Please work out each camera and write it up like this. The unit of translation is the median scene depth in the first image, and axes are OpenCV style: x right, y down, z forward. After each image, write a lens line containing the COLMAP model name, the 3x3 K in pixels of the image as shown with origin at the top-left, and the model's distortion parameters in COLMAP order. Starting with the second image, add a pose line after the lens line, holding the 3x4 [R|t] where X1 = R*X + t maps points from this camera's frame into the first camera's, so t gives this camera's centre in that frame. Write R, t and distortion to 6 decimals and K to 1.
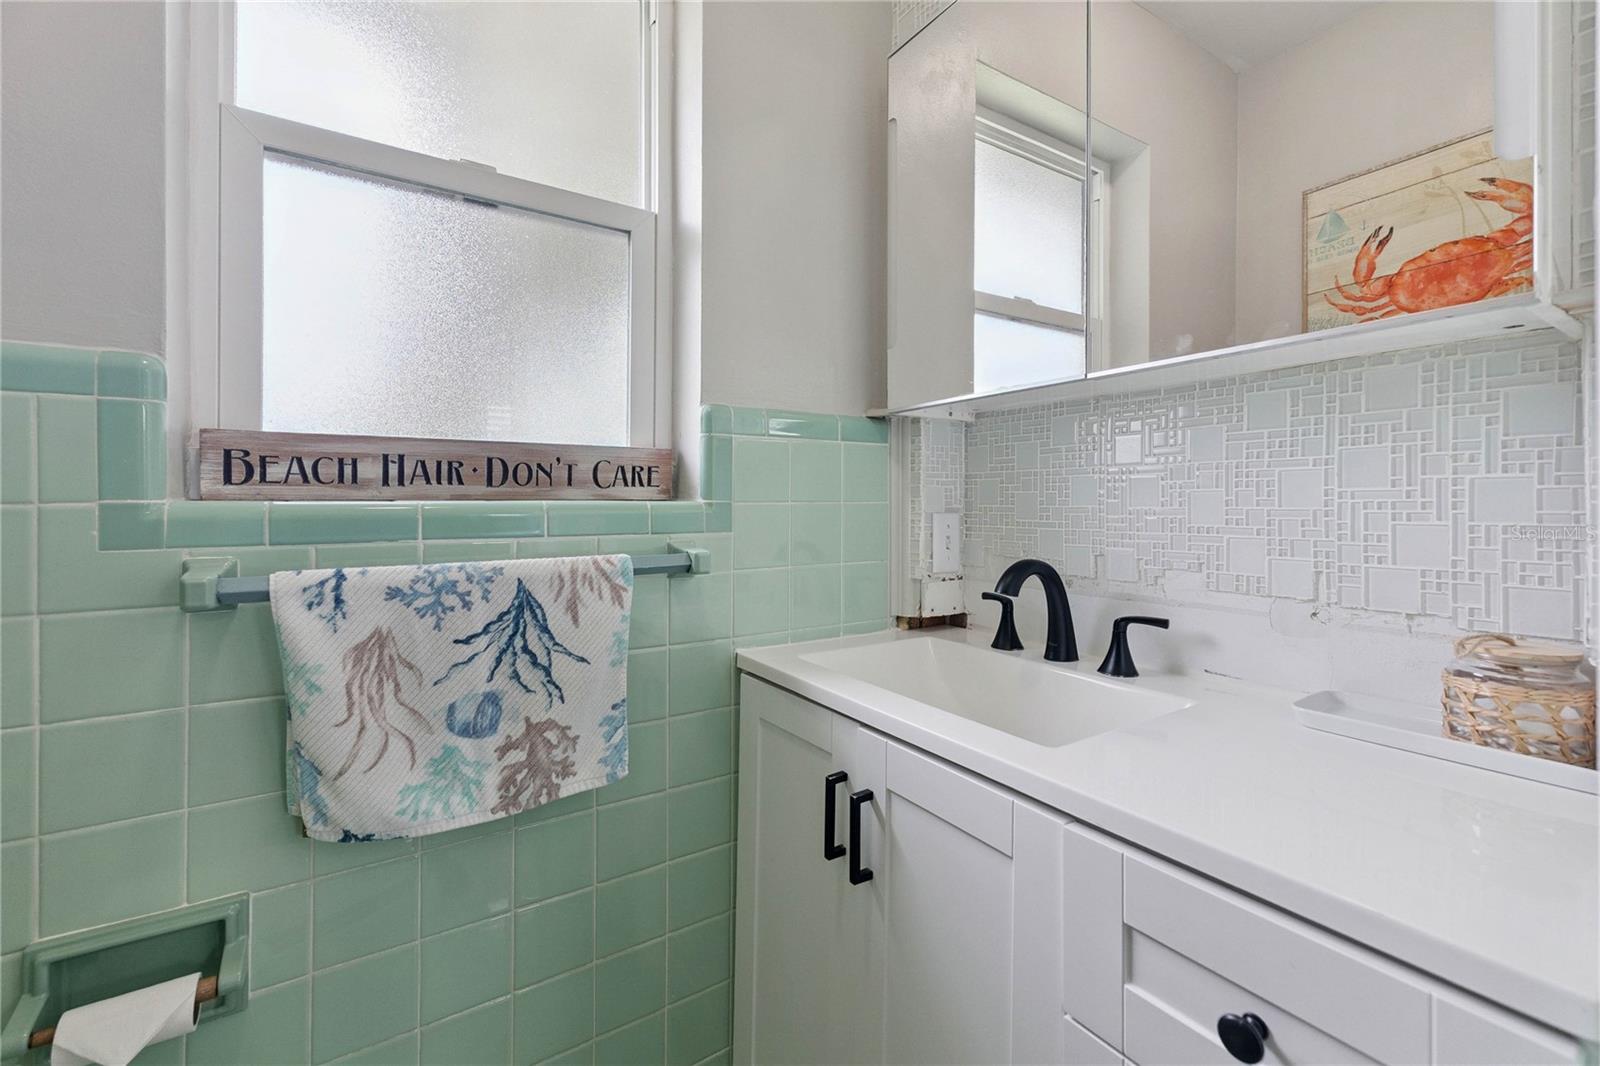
lens RADIAL K [[682.9, 0, 799.7], [0, 682.9, 498.9], [0, 0, 1]] dist [0.005120, 0.000200]
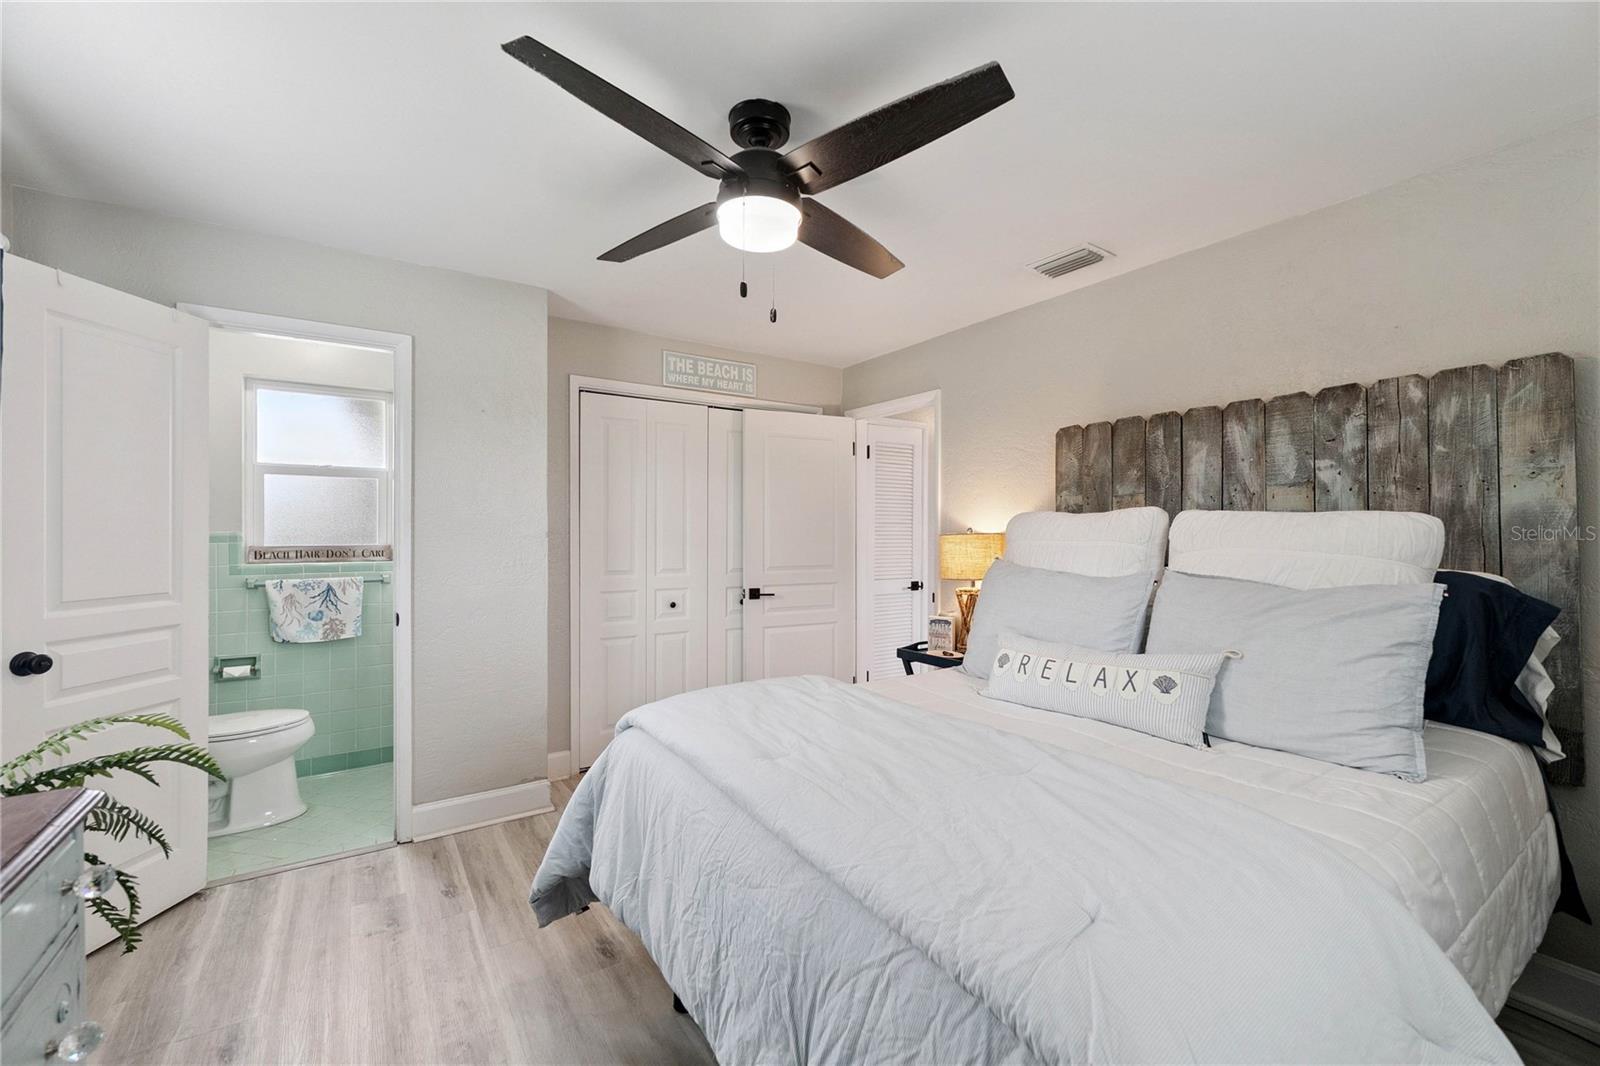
lens RADIAL K [[674.7, 0, 808.7], [0, 674.7, 530.5], [0, 0, 1]] dist [0.002235, -0.000039]
pose [[0.999967, 0.002283, 0.007741, 2.251816], [-0.002322, 0.999985, 0.005042, -0.205295], [-0.007729, -0.005059, 0.999957, -2.827303]]
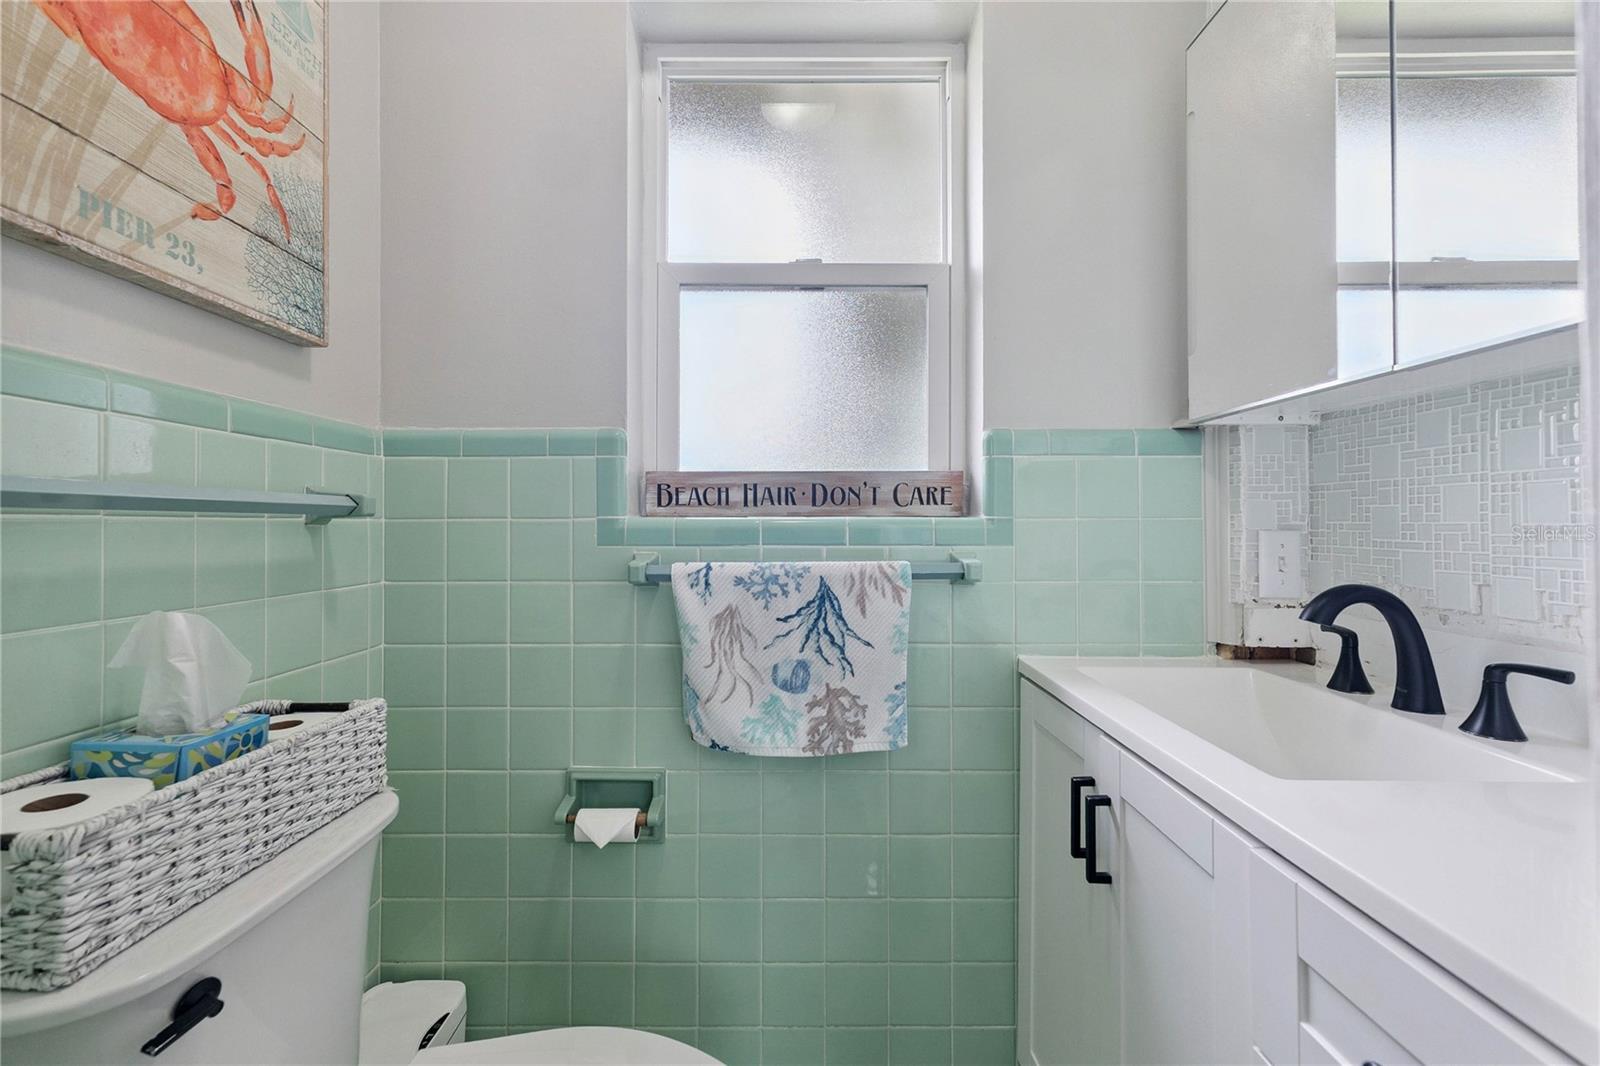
lens RADIAL K [[676.9, 0, 791.2], [0, 676.9, 510.1], [0, 0, 1]] dist [0.001301, 0.000090]
pose [[0.833323, -0.007899, -0.552730, 0.242669], [0.001523, 0.999927, -0.011993, 0.005144], [0.552784, 0.009152, 0.833274, -0.105858]]
